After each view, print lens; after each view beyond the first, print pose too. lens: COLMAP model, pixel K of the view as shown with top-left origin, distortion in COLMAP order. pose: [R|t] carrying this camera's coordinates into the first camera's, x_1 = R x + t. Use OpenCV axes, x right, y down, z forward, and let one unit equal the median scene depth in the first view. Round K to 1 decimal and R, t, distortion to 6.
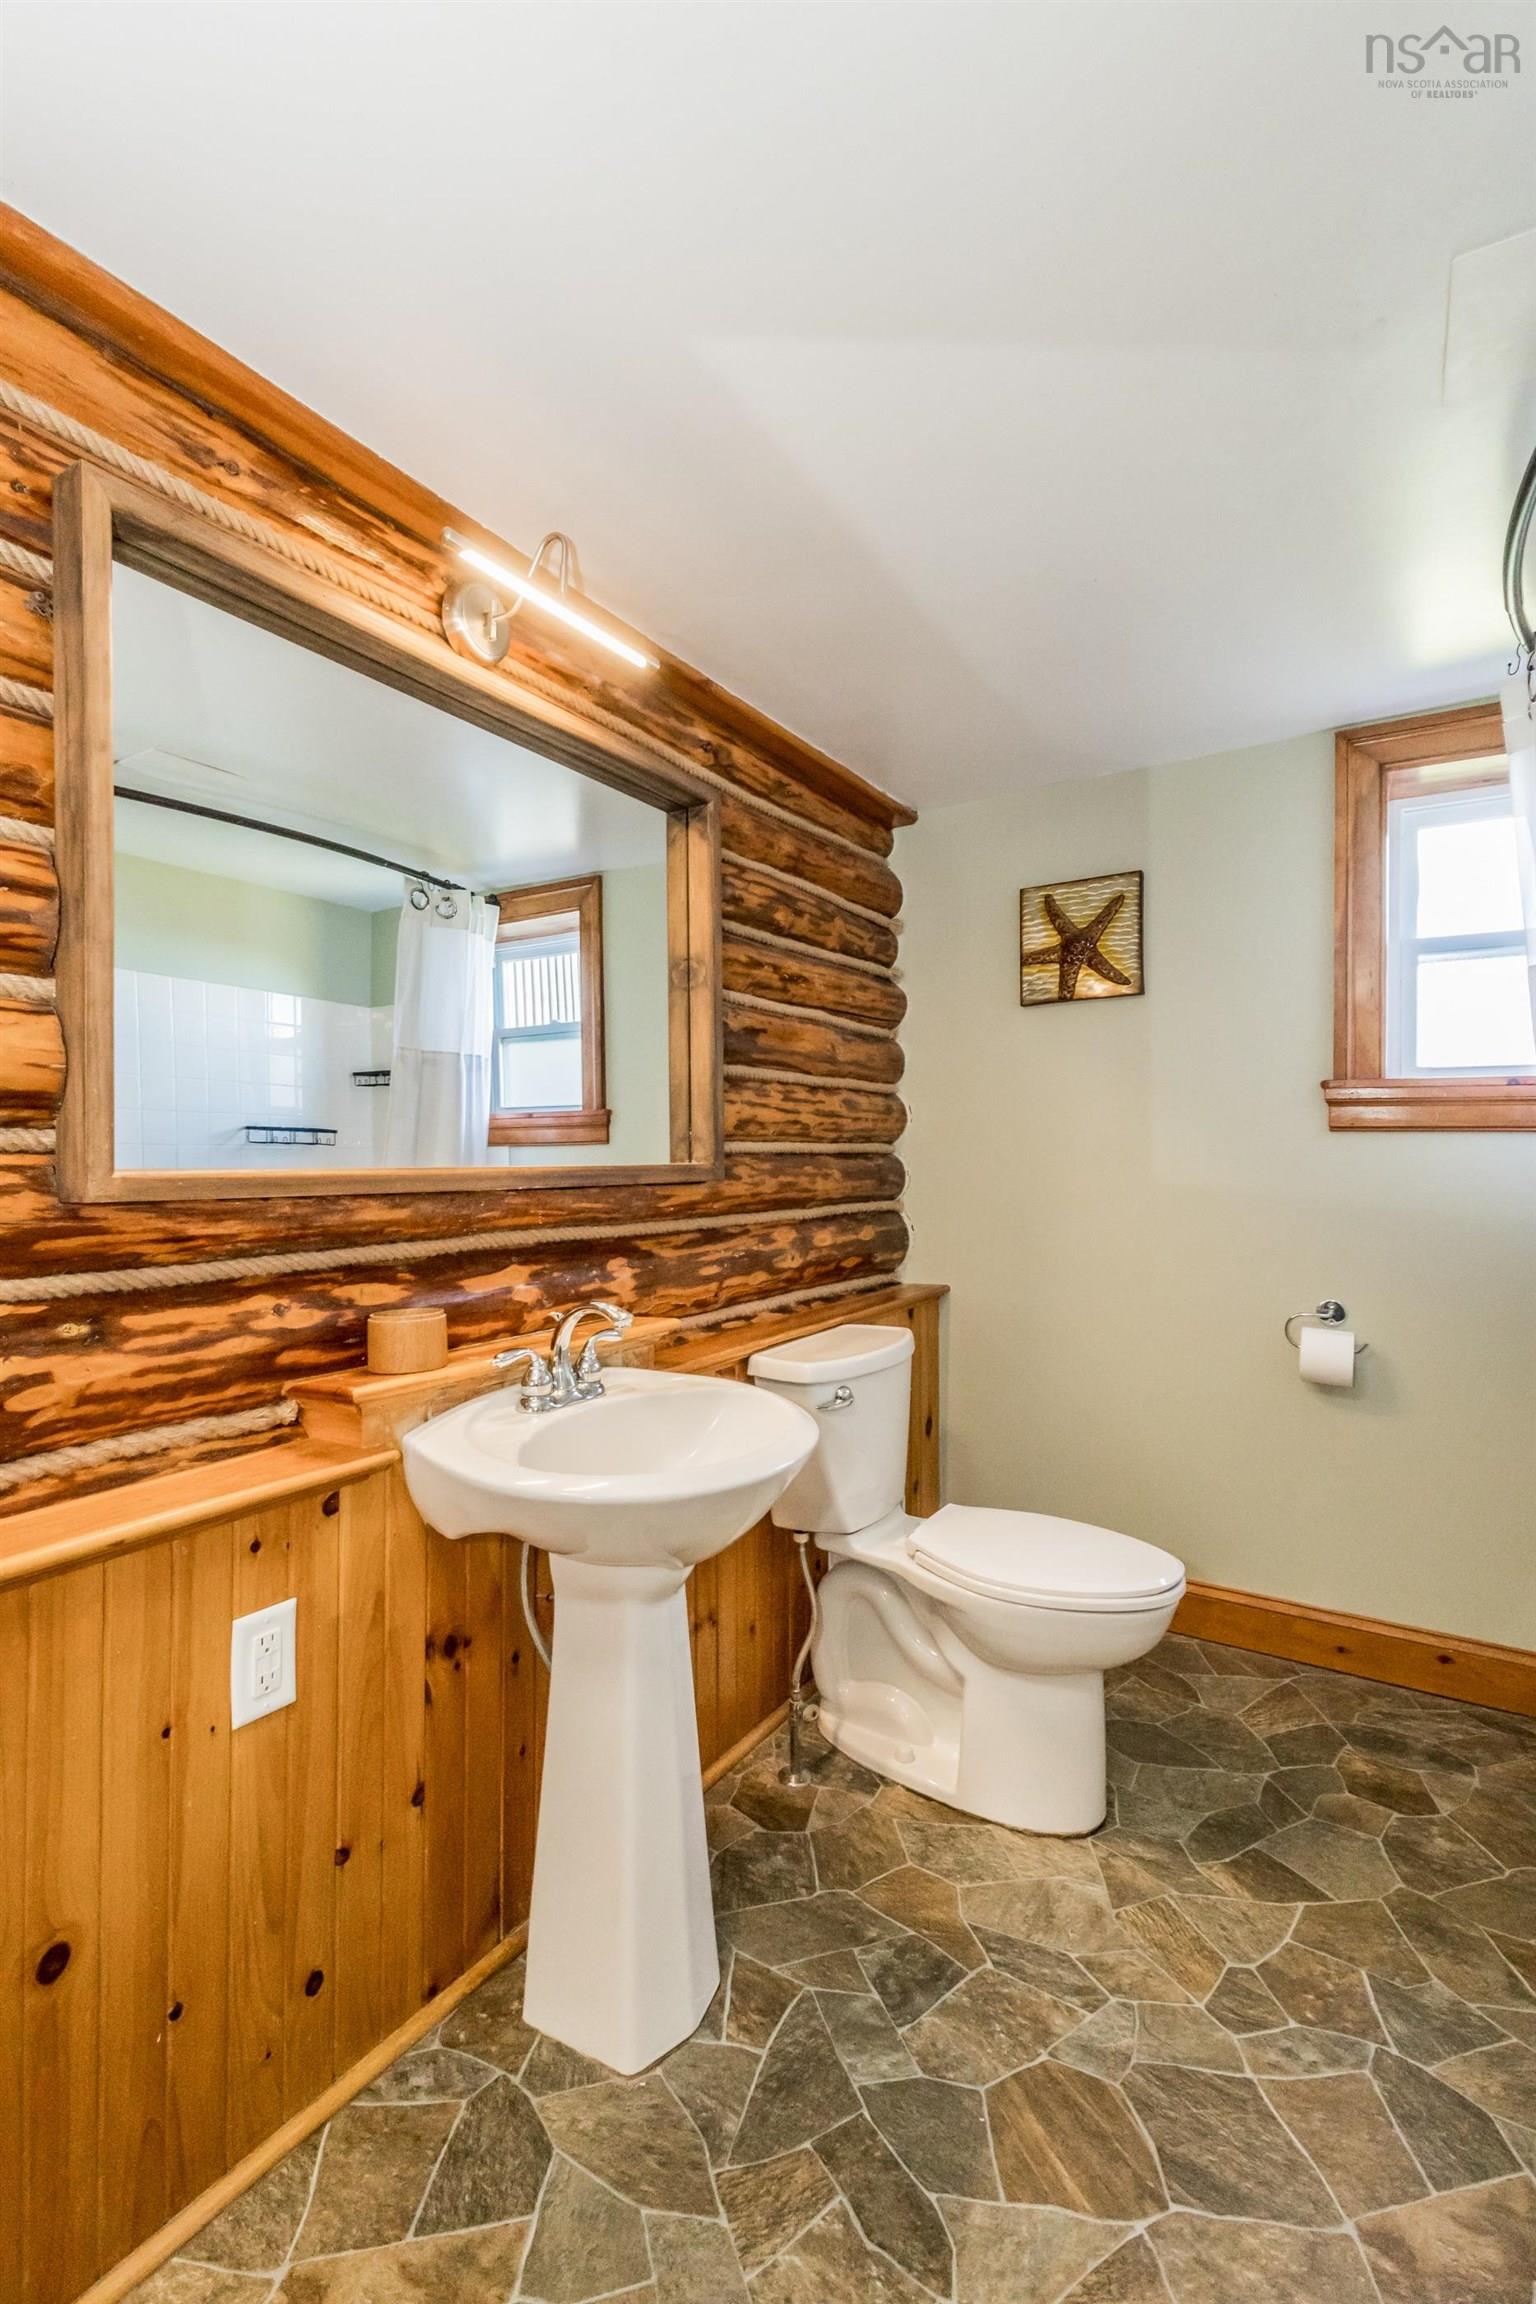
lens RADIAL K [[1056.6, 0, 765.6], [0, 1056.6, 1143.7], [0, 0, 1]] dist [0.000923, -0.001098]
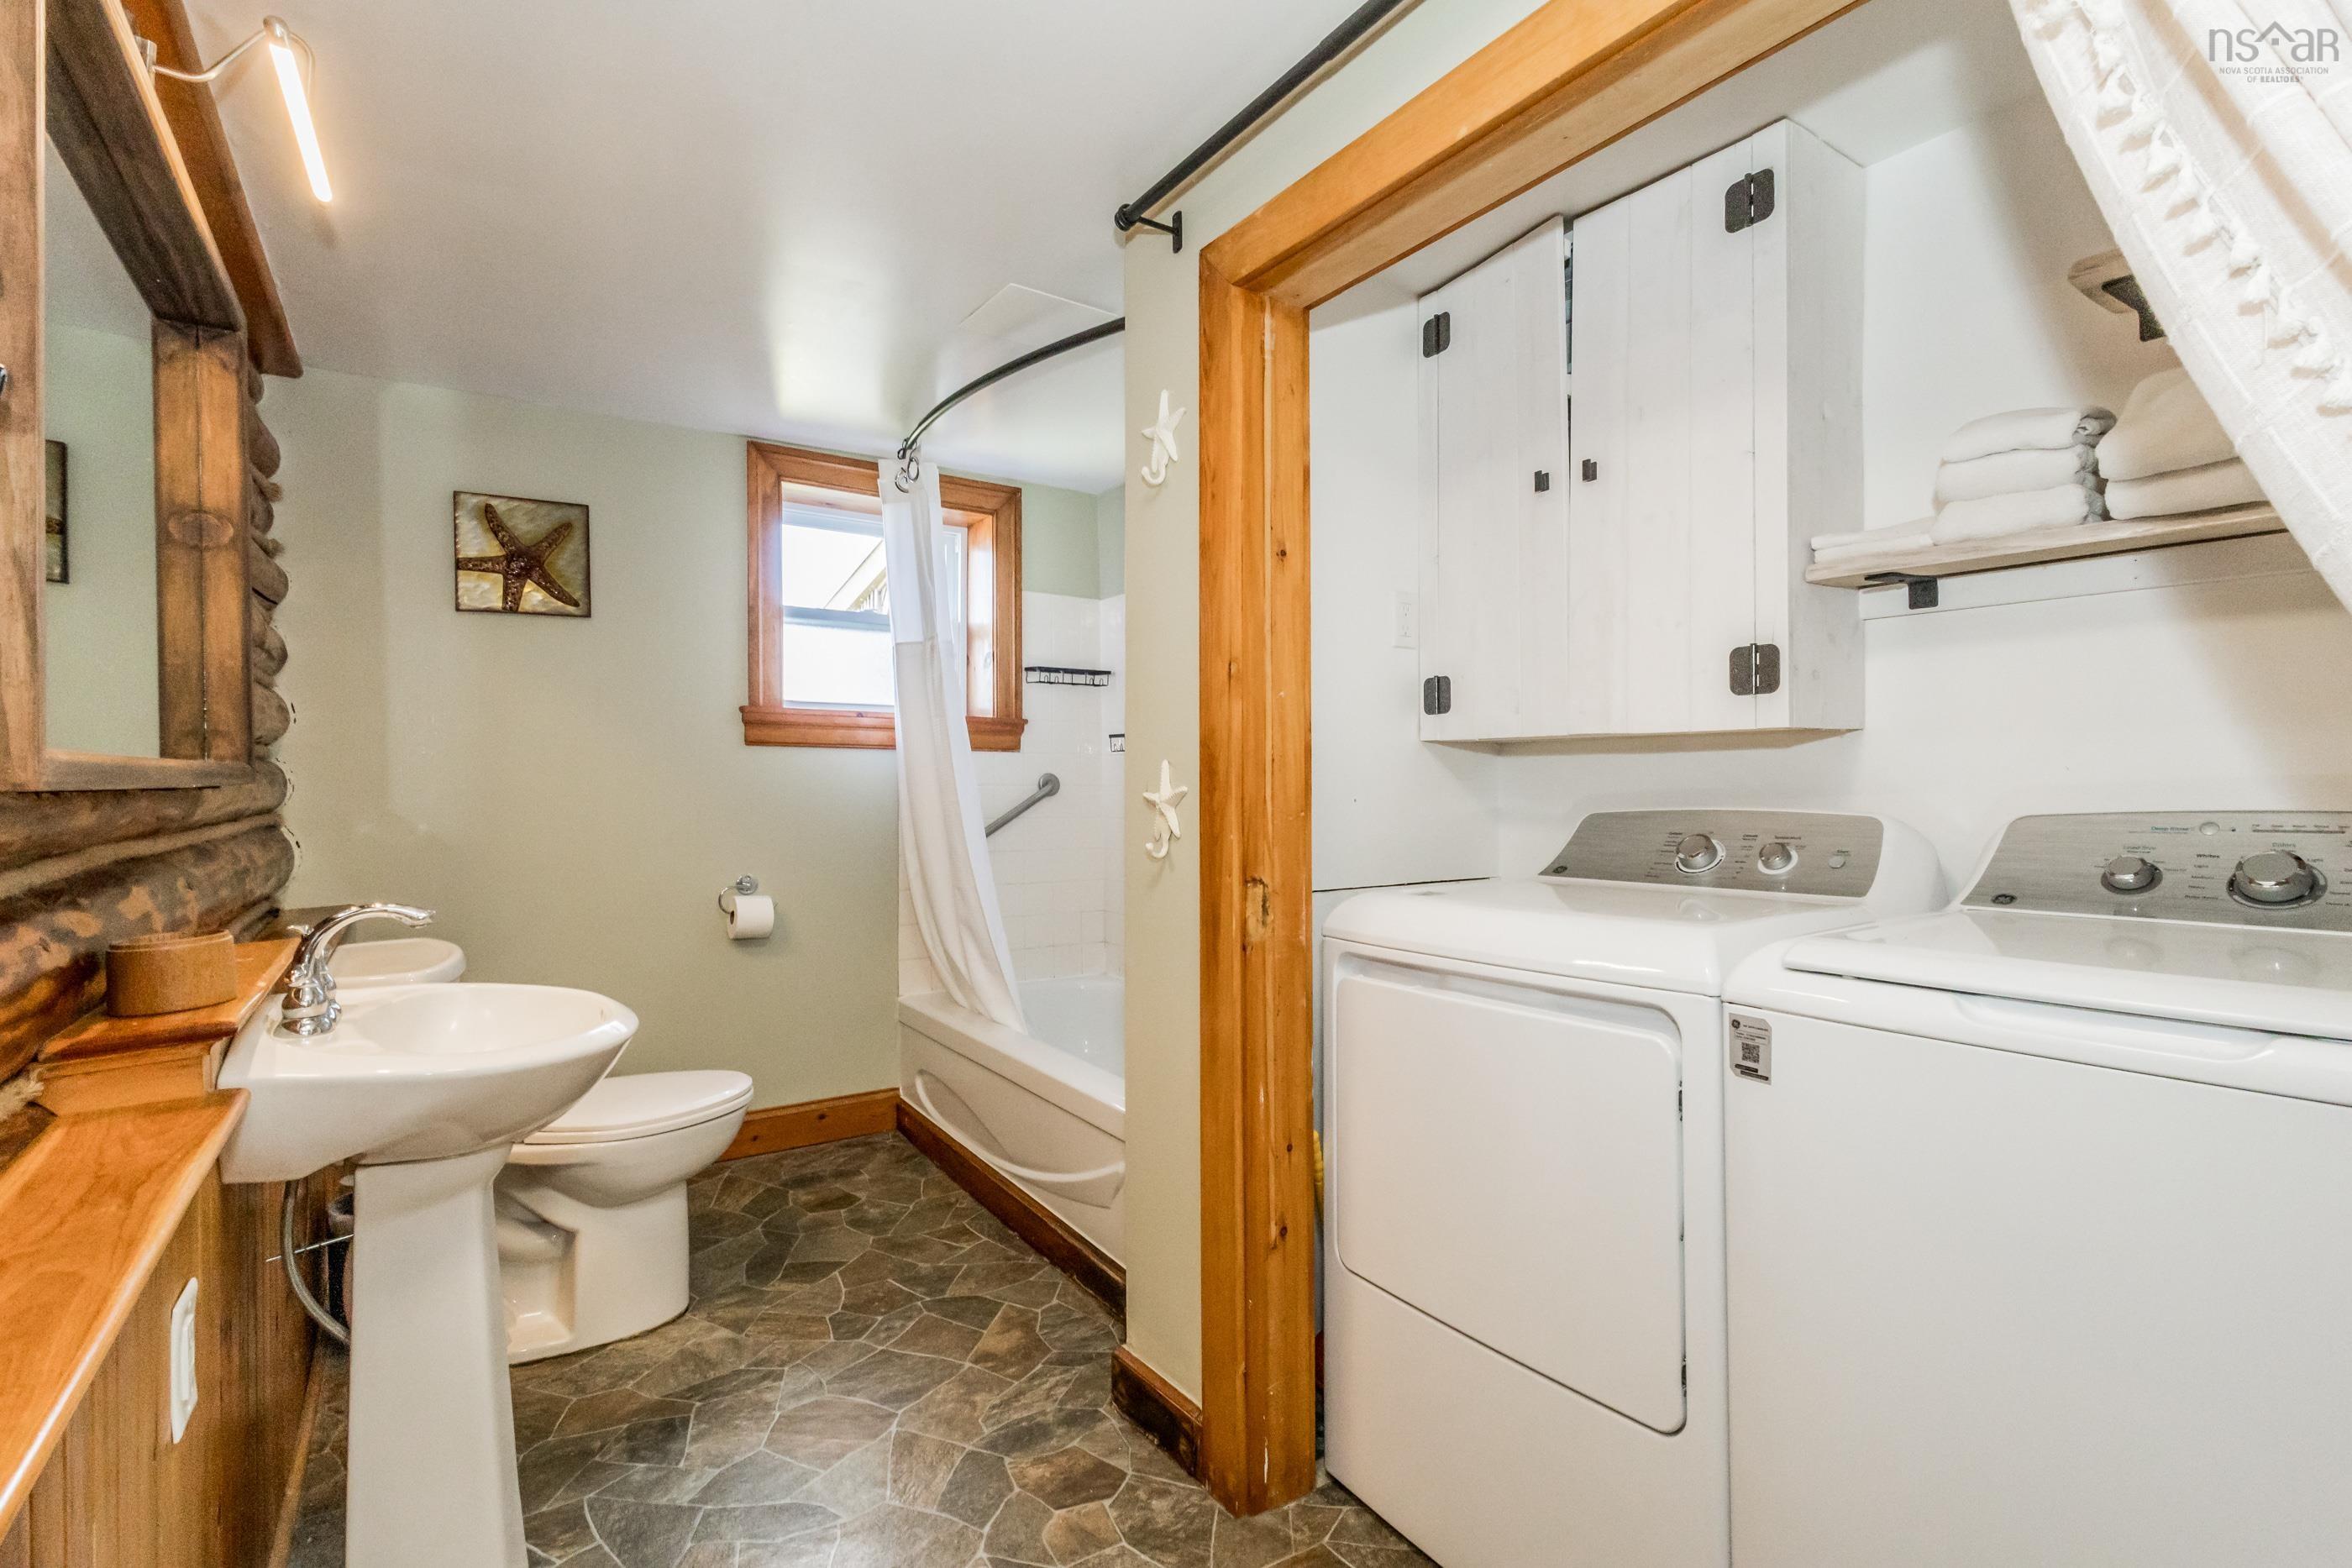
lens RADIAL K [[1078.5, 0, 1176.0], [0, 1078.5, 784.0], [0, 0, 1]] dist [0.000923, -0.001098]
pose [[0.396094, -0.010855, 0.918146, -0.609936], [0.000026, 0.999930, 0.011811, 0.027878], [-0.918210, -0.004654, 0.396066, -0.013853]]
